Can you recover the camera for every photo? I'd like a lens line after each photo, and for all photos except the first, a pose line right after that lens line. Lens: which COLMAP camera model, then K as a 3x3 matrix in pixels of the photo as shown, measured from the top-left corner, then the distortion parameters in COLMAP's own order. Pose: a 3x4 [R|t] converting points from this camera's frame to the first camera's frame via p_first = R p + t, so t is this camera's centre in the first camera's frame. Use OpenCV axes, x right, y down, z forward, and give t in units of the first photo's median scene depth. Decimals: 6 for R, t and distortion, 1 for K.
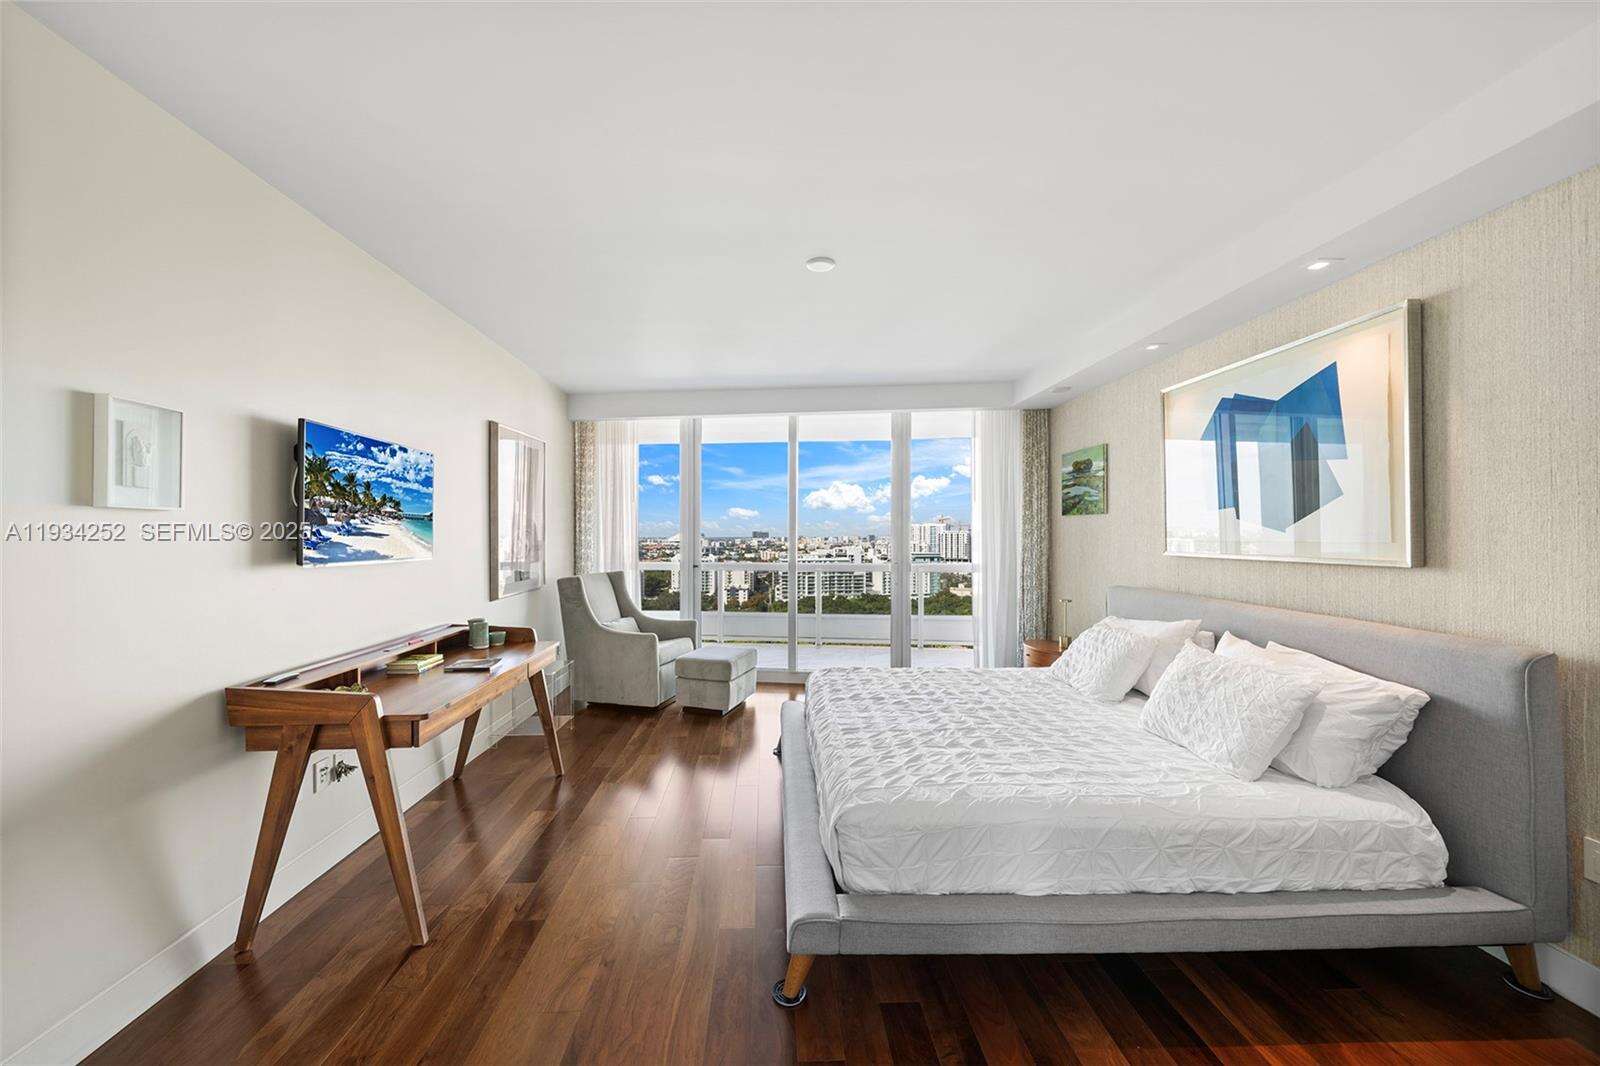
lens RADIAL K [[602.0, 0, 800.6], [0, 602.0, 536.7], [0, 0, 1]] dist [-0.000992, -0.000231]
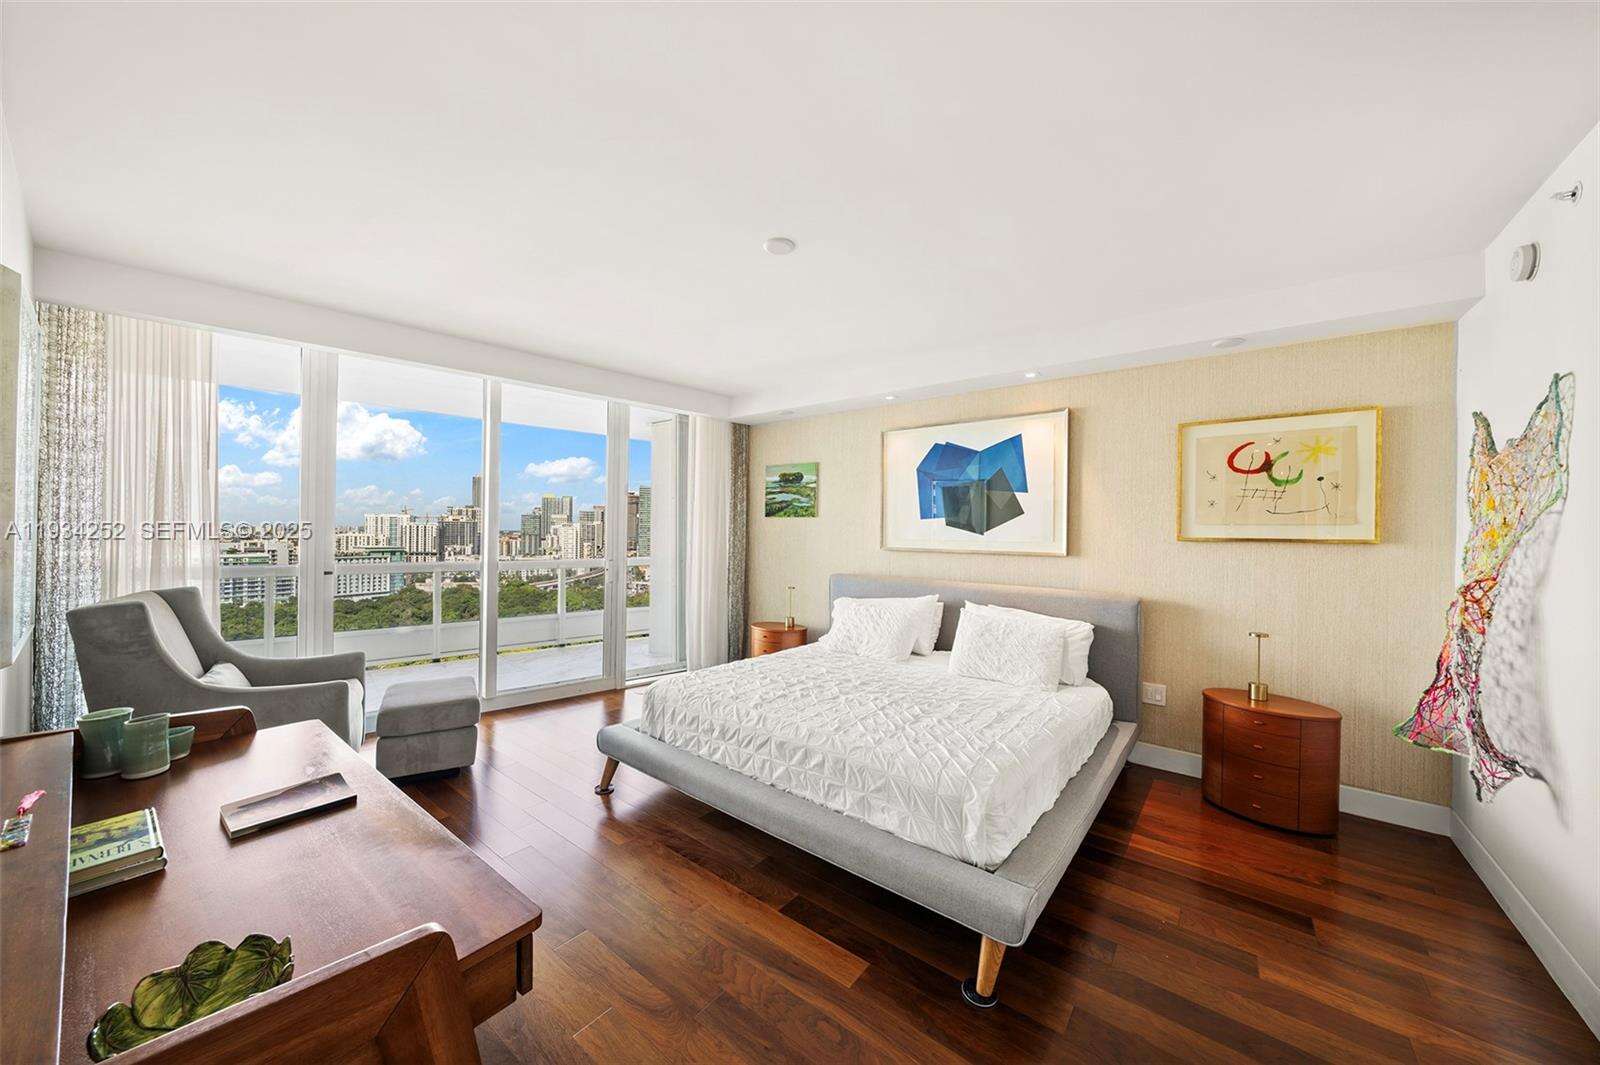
lens RADIAL K [[545.1, 0, 800.0], [0, 545.1, 532.5], [0, 0, 1]] dist [-0.000473, -0.000039]
pose [[0.665427, 0.010787, 0.746385, -0.375745], [-0.012734, 0.999914, -0.003099, -0.001943], [-0.746354, -0.007443, 0.665508, 0.260137]]
